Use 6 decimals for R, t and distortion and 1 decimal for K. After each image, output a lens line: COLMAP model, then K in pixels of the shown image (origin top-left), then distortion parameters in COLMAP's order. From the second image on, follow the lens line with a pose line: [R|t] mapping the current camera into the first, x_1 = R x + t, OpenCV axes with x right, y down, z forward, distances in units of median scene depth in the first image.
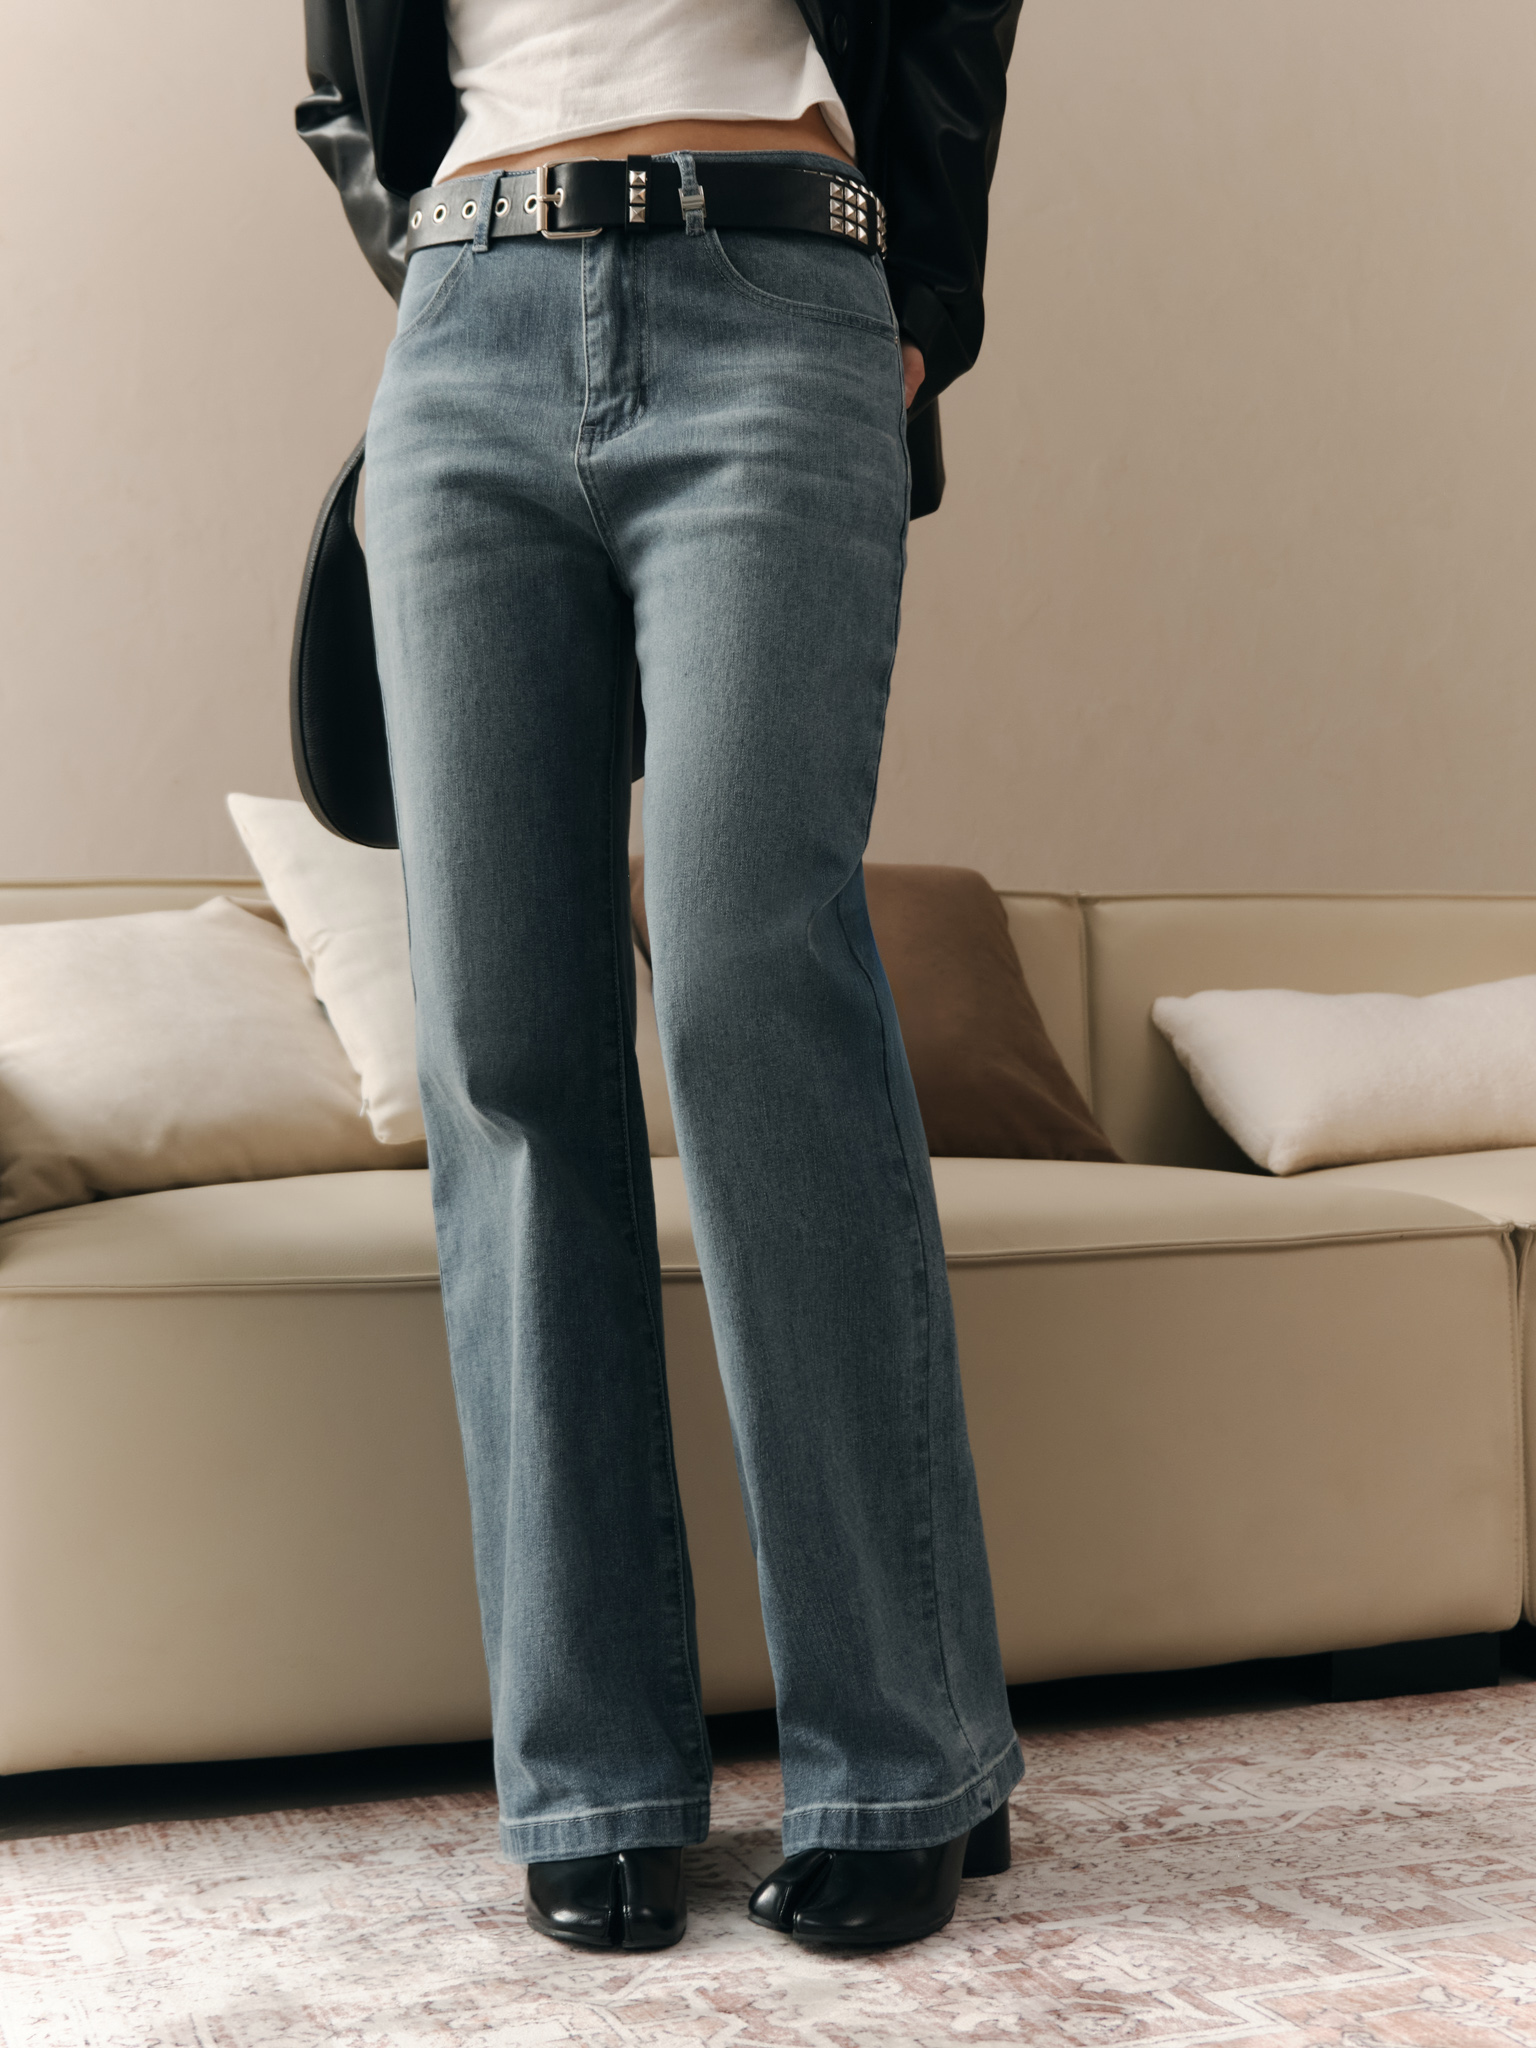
lens RADIAL K [[2703.4, 0, 715.9], [0, 2703.4, 1014.5], [0, 0, 1]] dist [0.104574, -0.275058]
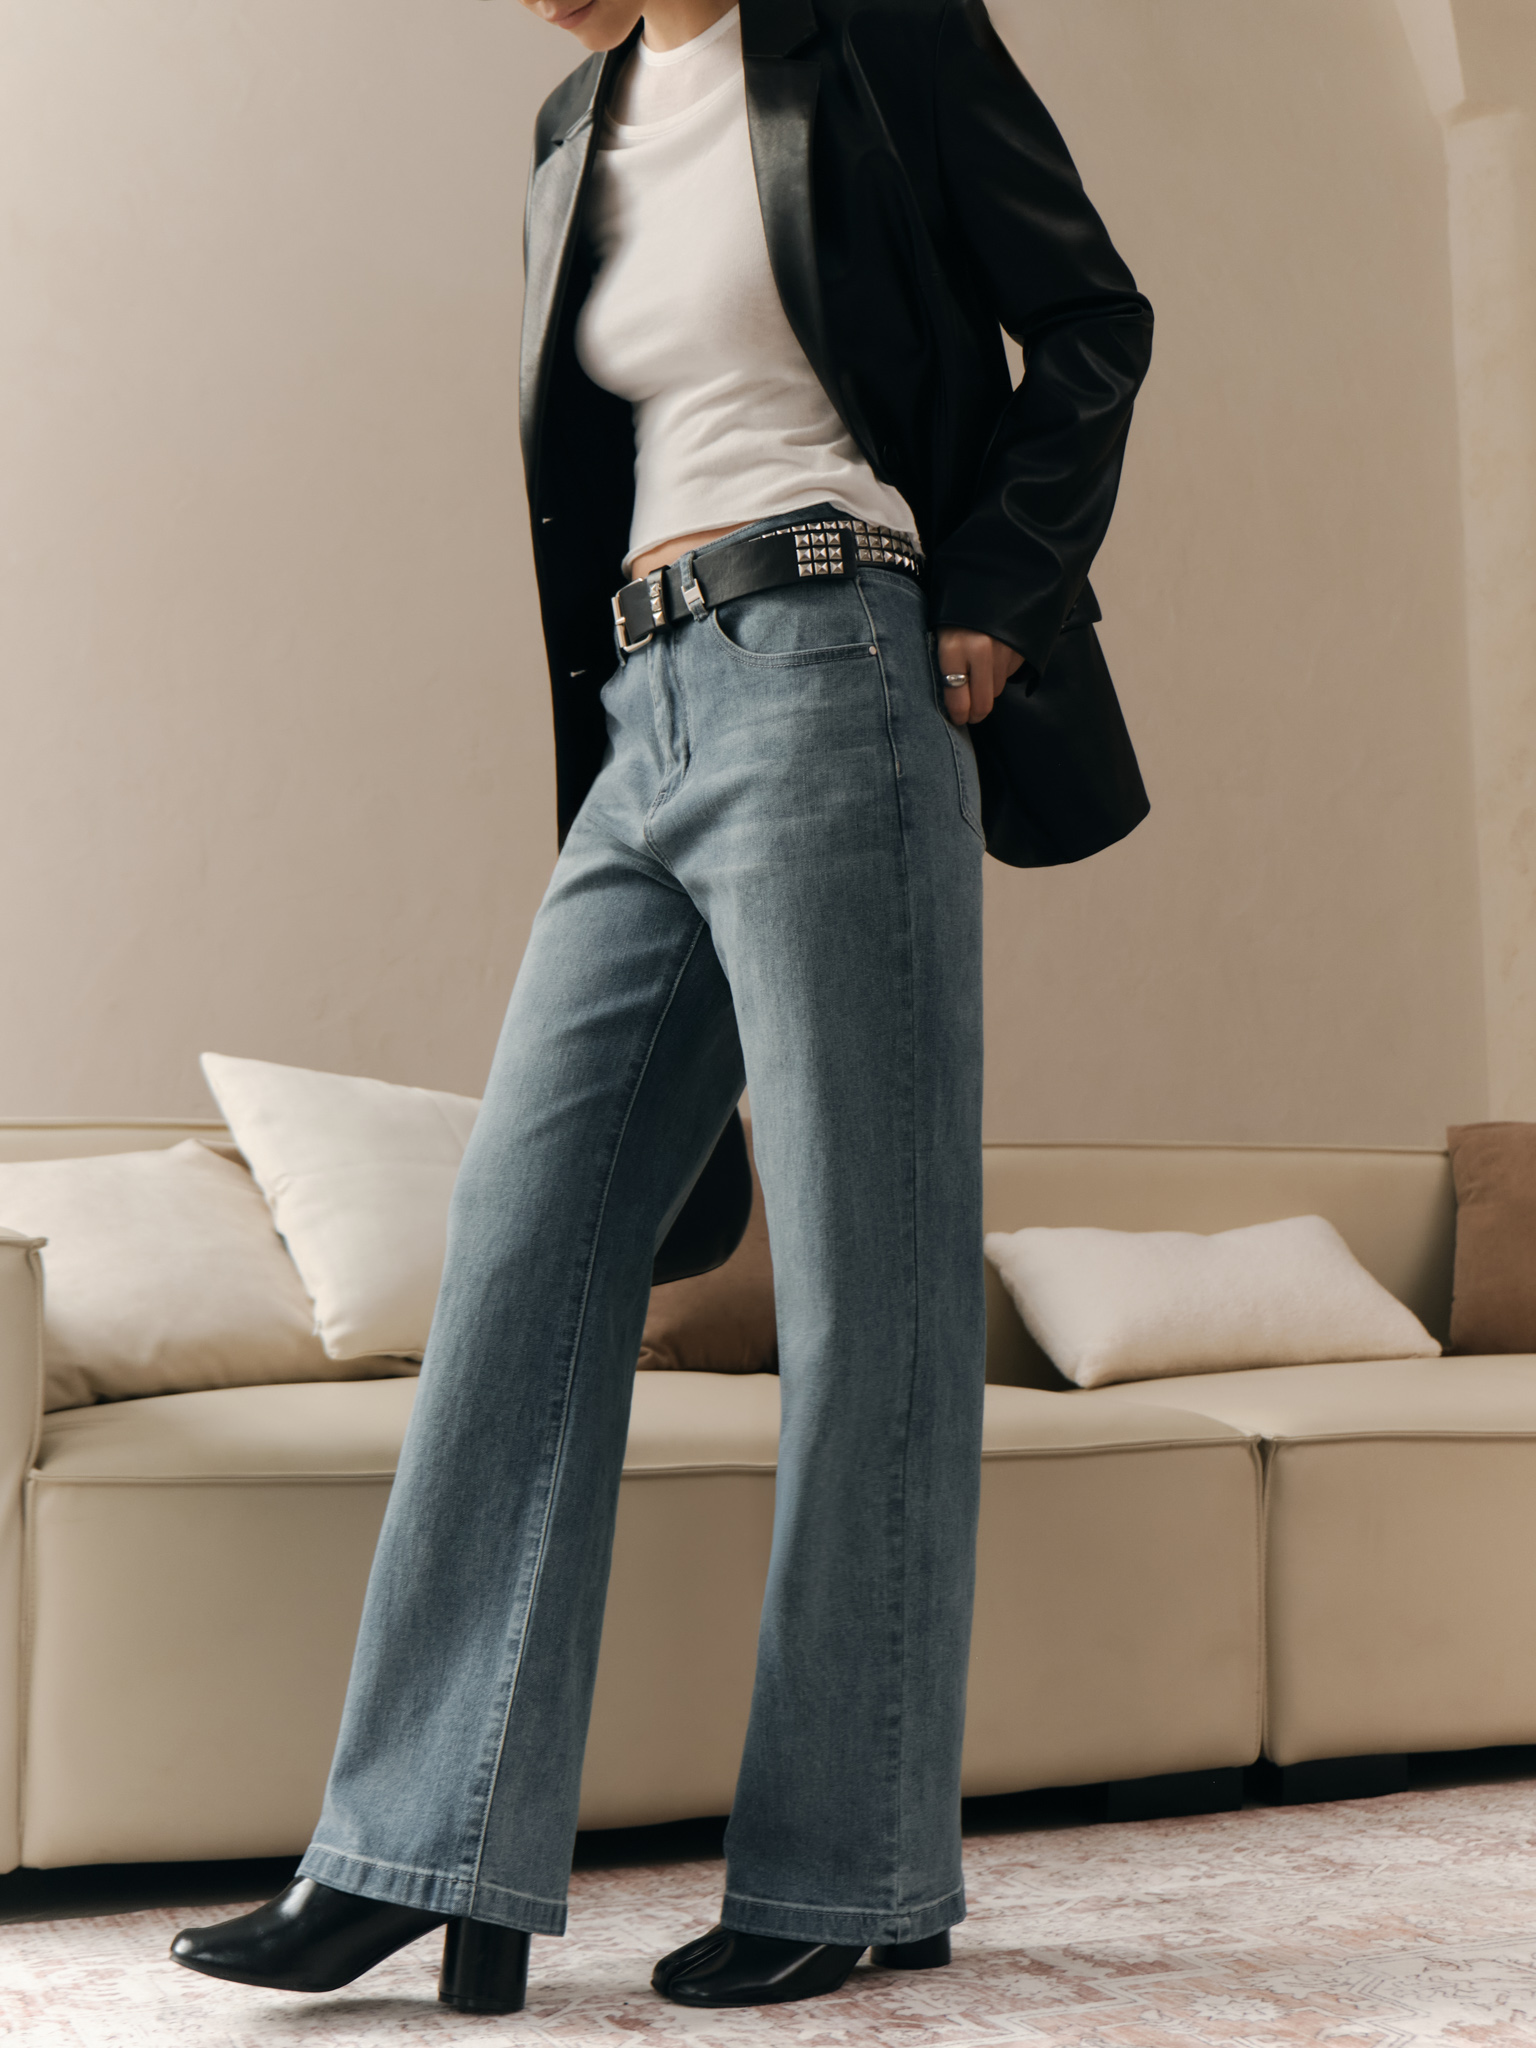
lens RADIAL K [[2846.9, 0, 768.0], [0, 2846.9, 1024.0], [0, 0, 1]] dist [-0.085341, 0.265235]
pose [[0.997265, 0.022310, 0.070463, -0.028448], [-0.018555, 0.998395, -0.053502, -0.041726], [-0.071544, 0.052048, 0.996079, -0.314081]]
